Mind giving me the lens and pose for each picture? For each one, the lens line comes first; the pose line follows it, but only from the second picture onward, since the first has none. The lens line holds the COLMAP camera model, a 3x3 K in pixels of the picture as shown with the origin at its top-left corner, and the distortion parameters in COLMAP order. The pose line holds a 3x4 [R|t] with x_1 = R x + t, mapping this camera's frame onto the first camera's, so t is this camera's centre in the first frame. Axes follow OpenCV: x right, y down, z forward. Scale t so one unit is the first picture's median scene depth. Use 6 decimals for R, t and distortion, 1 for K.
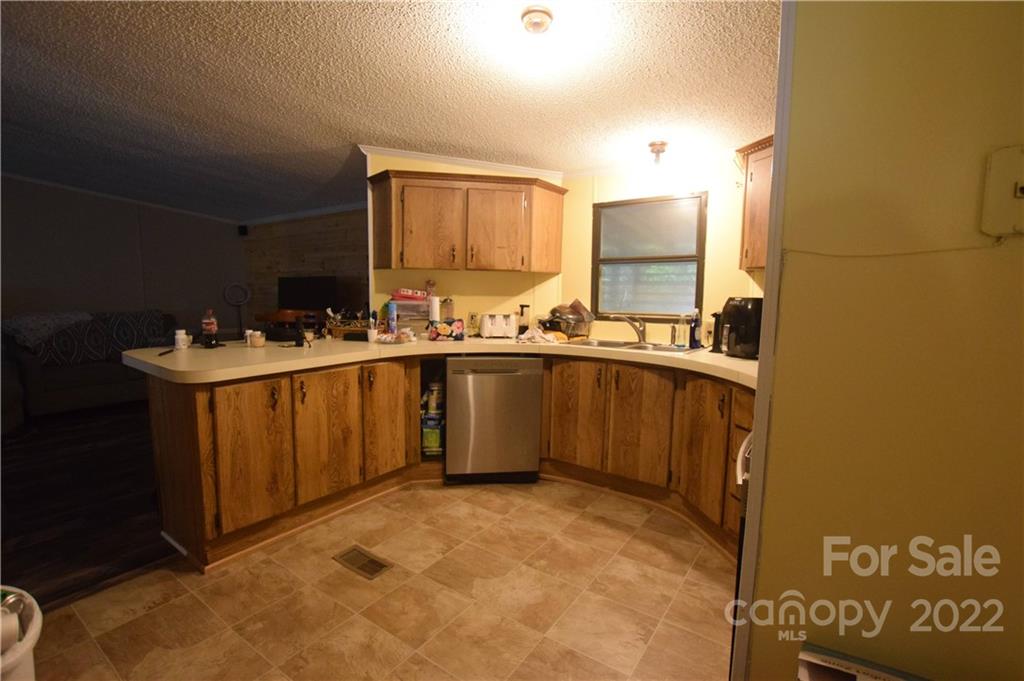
lens RADIAL K [[480.8, 0, 512.7], [0, 480.8, 340.6], [0, 0, 1]] dist [0.000367, -0.000008]
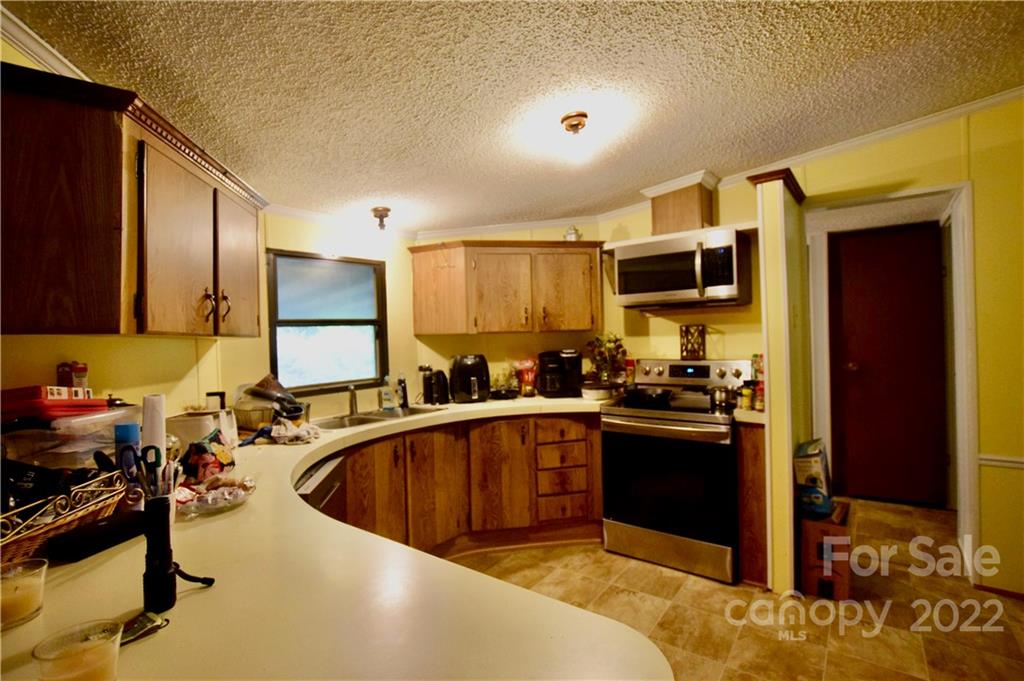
lens RADIAL K [[480.8, 0, 515.7], [0, 480.8, 339.9], [0, 0, 1]] dist [0.000367, -0.000008]
pose [[0.023673, -0.018467, 0.999549, -0.686933], [0.135706, 0.990634, 0.015089, -0.115582], [-0.990466, 0.135288, 0.025957, 0.721749]]
